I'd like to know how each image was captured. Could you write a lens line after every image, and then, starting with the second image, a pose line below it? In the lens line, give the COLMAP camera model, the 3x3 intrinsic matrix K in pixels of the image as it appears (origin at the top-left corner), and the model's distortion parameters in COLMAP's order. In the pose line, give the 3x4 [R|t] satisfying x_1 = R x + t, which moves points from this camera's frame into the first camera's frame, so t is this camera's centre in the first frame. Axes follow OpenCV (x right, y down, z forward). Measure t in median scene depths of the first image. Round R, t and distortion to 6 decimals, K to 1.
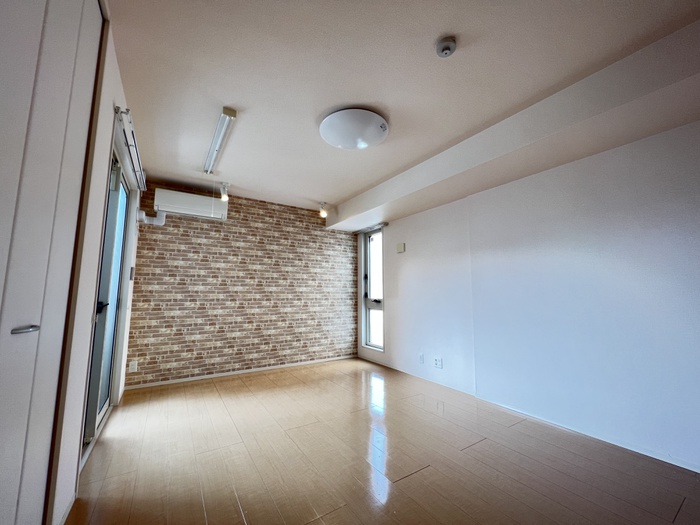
lens RADIAL K [[277.5, 0, 350.0], [0, 277.5, 262.5], [0, 0, 1]] dist [-0.001643, 0.000018]
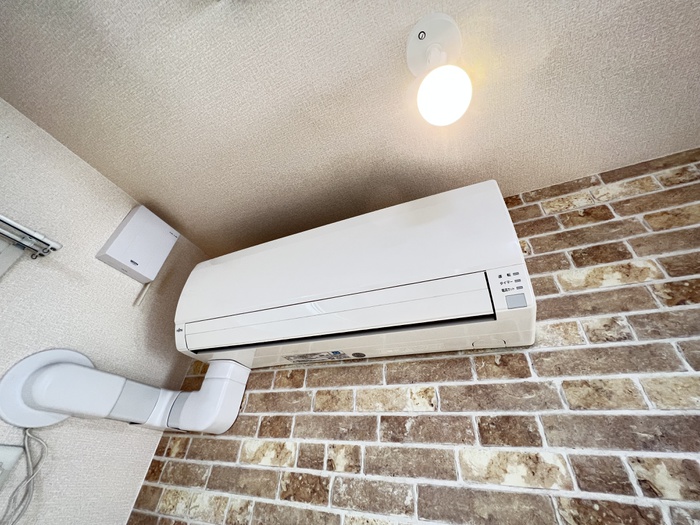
lens RADIAL K [[280.4, 0, 350.0], [0, 280.4, 262.5], [0, 0, 1]] dist [0.000260, 0.000034]
pose [[0.536224, -0.473321, -0.698878, -0.364597], [0.027016, 0.837181, -0.546259, -0.102334], [0.843643, 0.274036, 0.461704, 0.804619]]
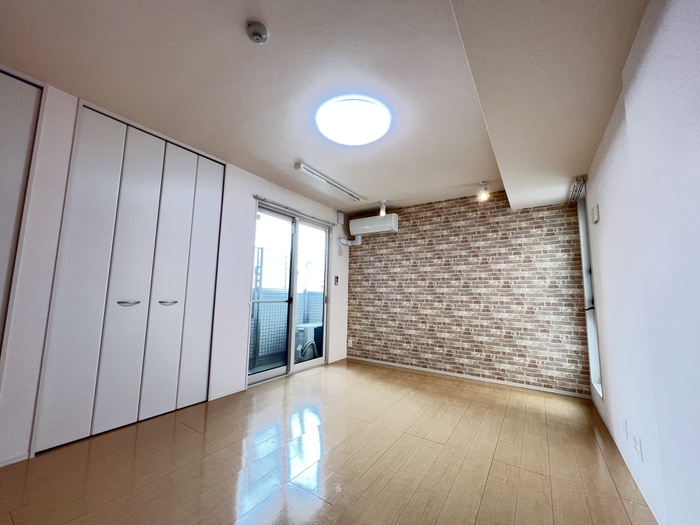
lens RADIAL K [[283.6, 0, 350.0], [0, 283.6, 262.5], [0, 0, 1]] dist [0.000073, 0.000031]
pose [[0.401635, -0.095589, -0.910797, 0.495264], [0.087083, 0.994018, -0.065922, 0.036977], [0.911650, -0.052839, 0.407557, 0.315949]]
